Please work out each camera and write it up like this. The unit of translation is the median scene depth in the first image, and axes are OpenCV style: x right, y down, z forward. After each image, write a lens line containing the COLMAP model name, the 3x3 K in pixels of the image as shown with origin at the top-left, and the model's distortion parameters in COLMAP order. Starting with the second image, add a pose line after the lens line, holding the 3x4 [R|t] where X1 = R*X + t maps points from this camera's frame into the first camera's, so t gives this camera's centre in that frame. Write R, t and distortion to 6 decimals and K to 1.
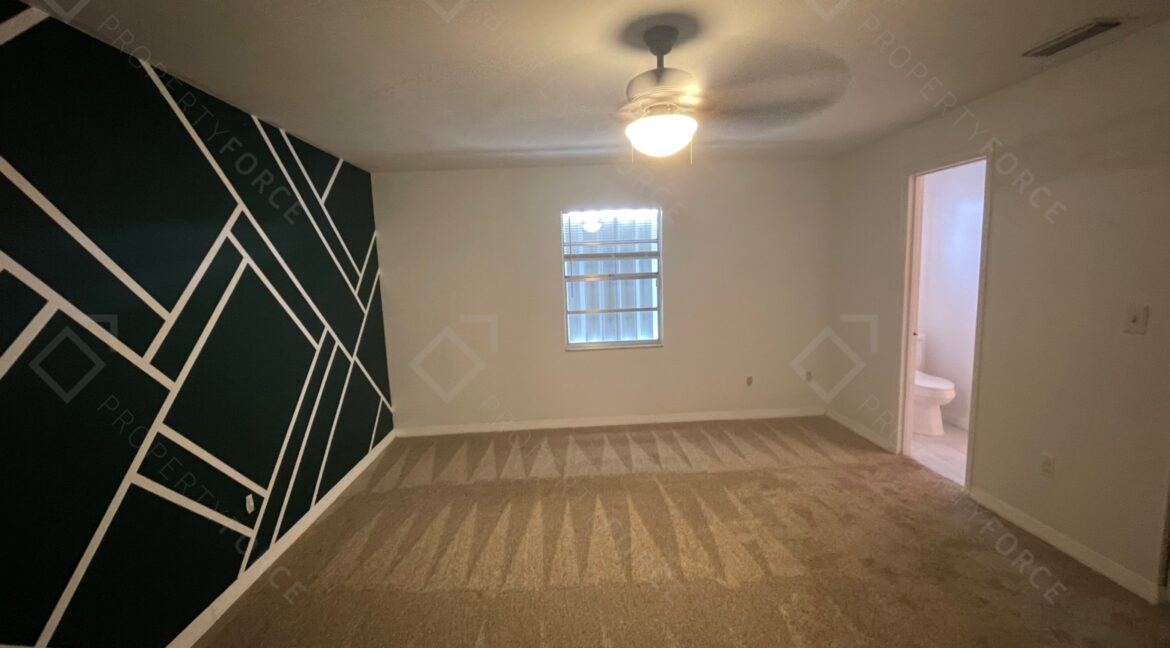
lens RADIAL K [[474.0, 0, 585.1], [0, 474.0, 325.4], [0, 0, 1]] dist [-0.003574, -0.000488]
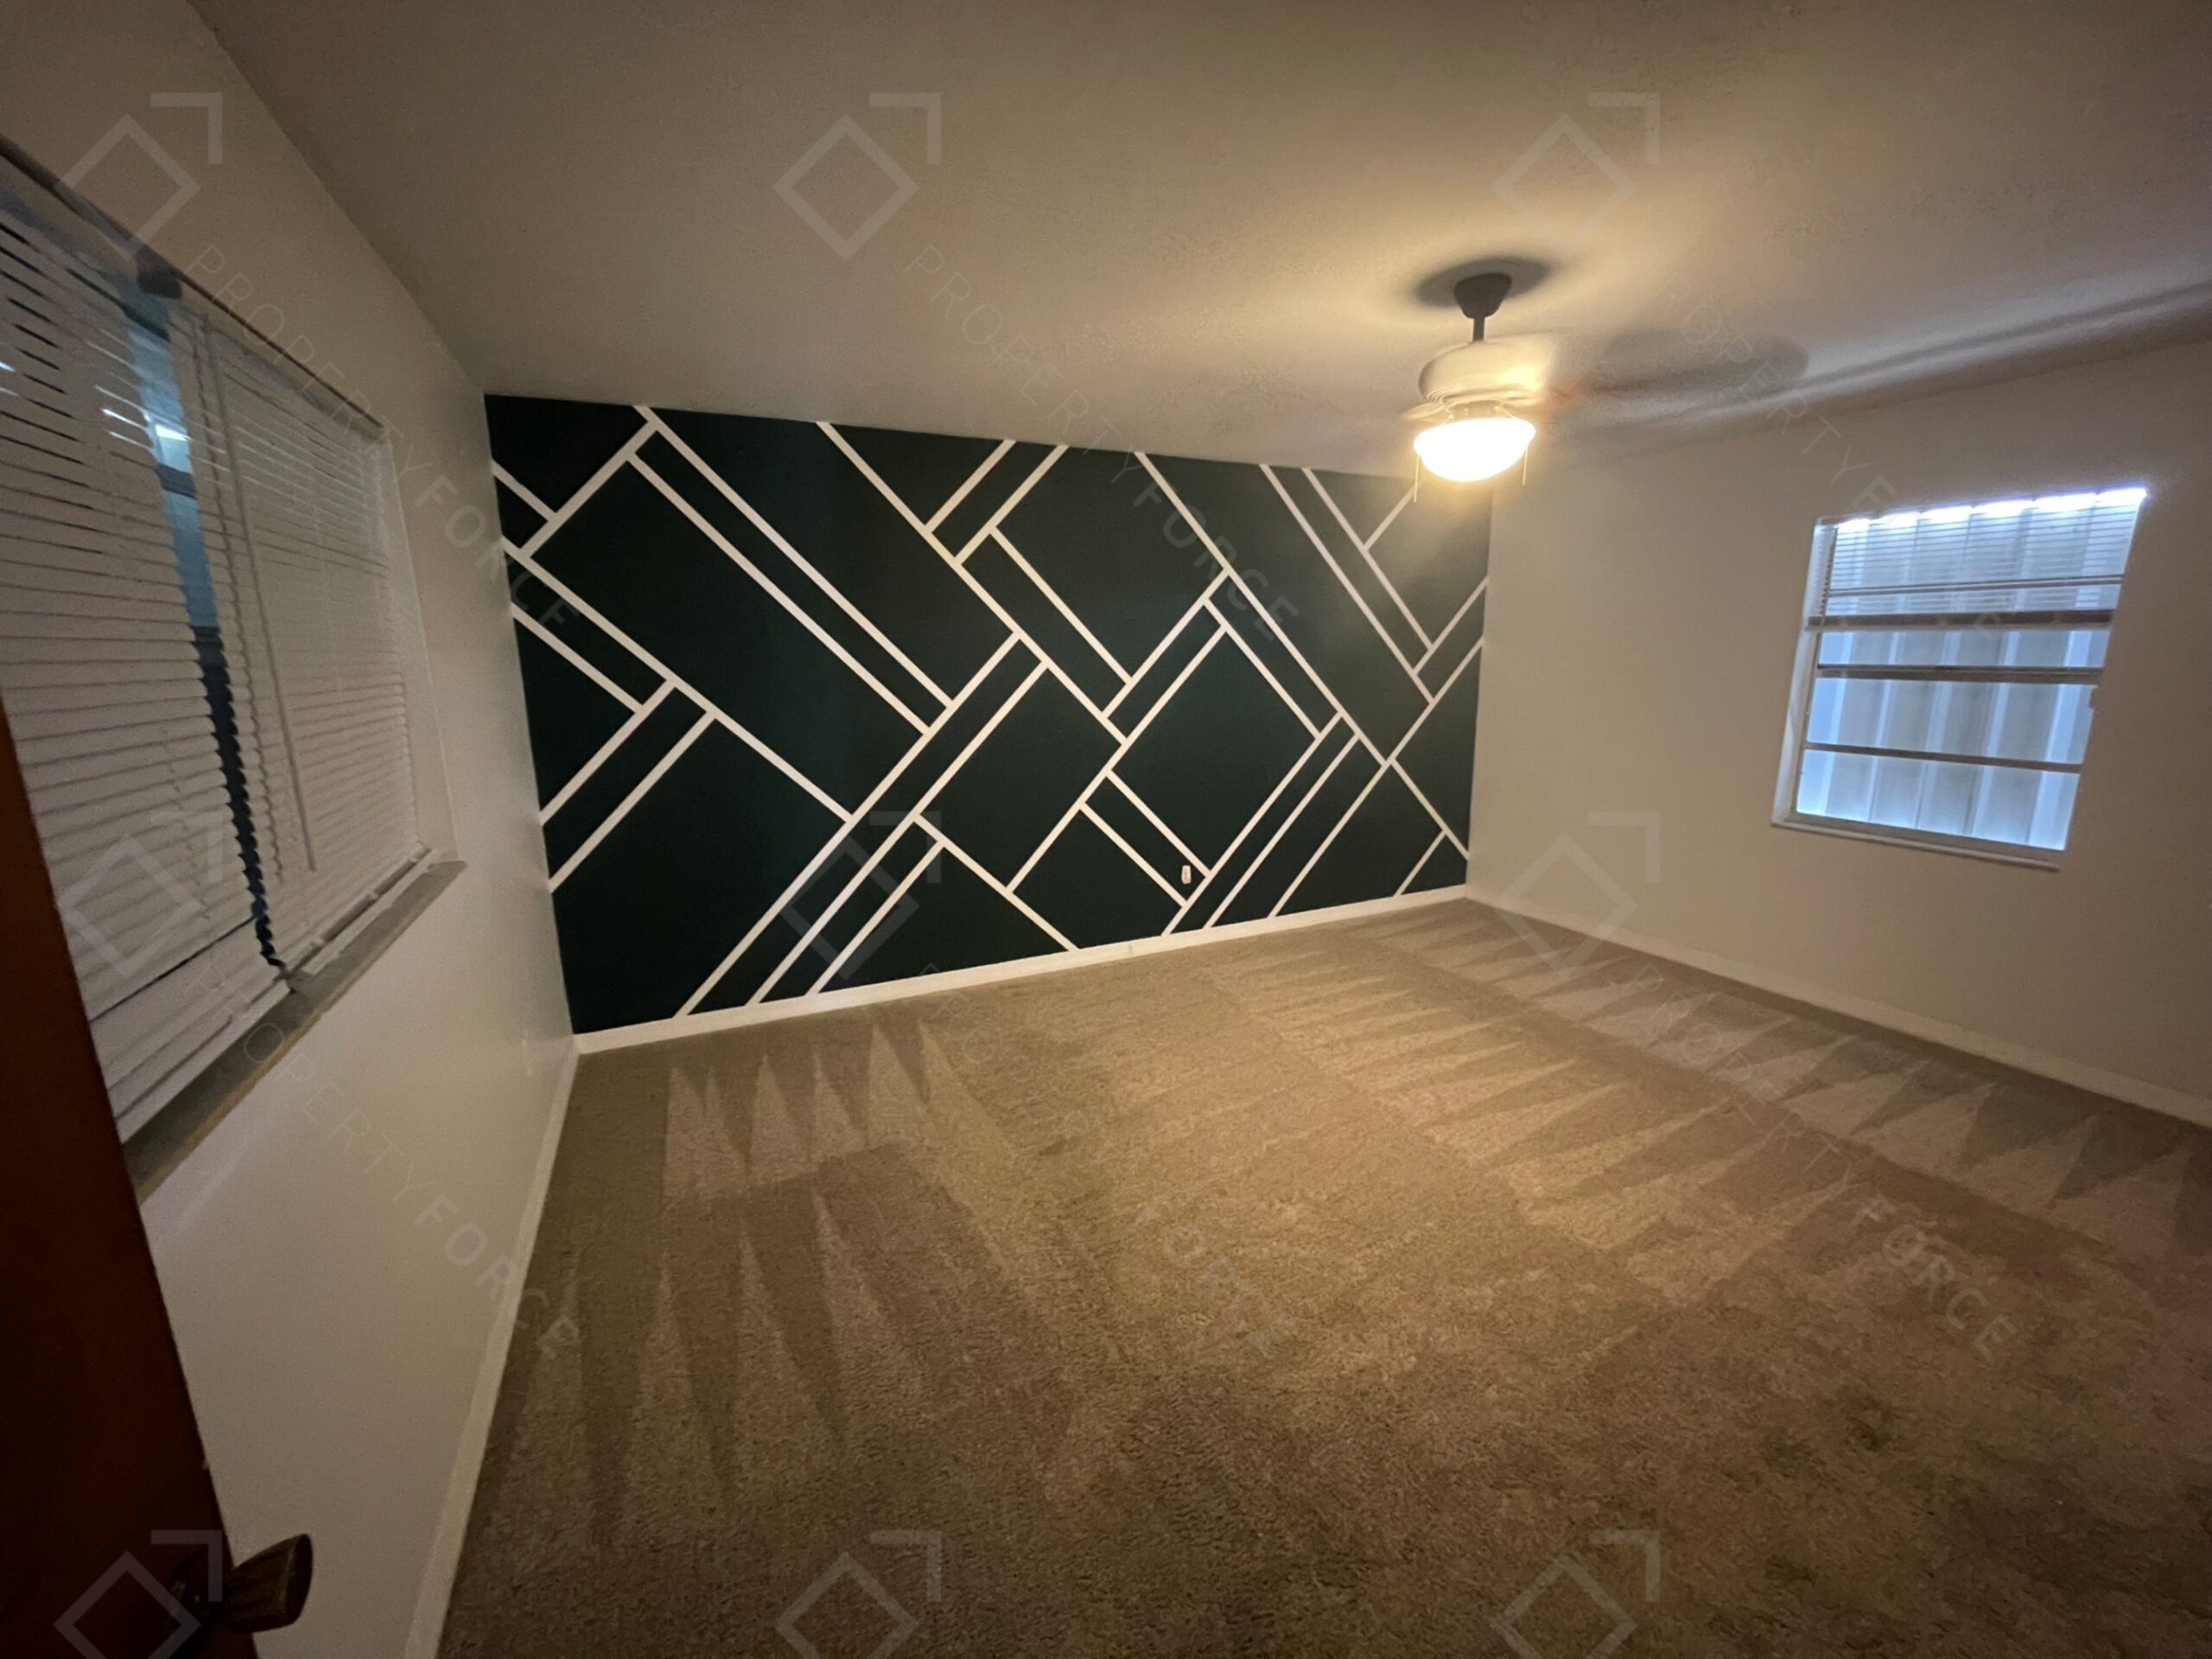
lens RADIAL K [[891.0, 0, 1106.6], [0, 891.0, 828.9], [0, 0, 1]] dist [-0.004101, -0.000088]
pose [[0.405103, 0.216147, -0.888353, 0.679416], [-0.119202, 0.975845, 0.183077, -0.034602], [0.906467, 0.031729, 0.421083, 0.032672]]
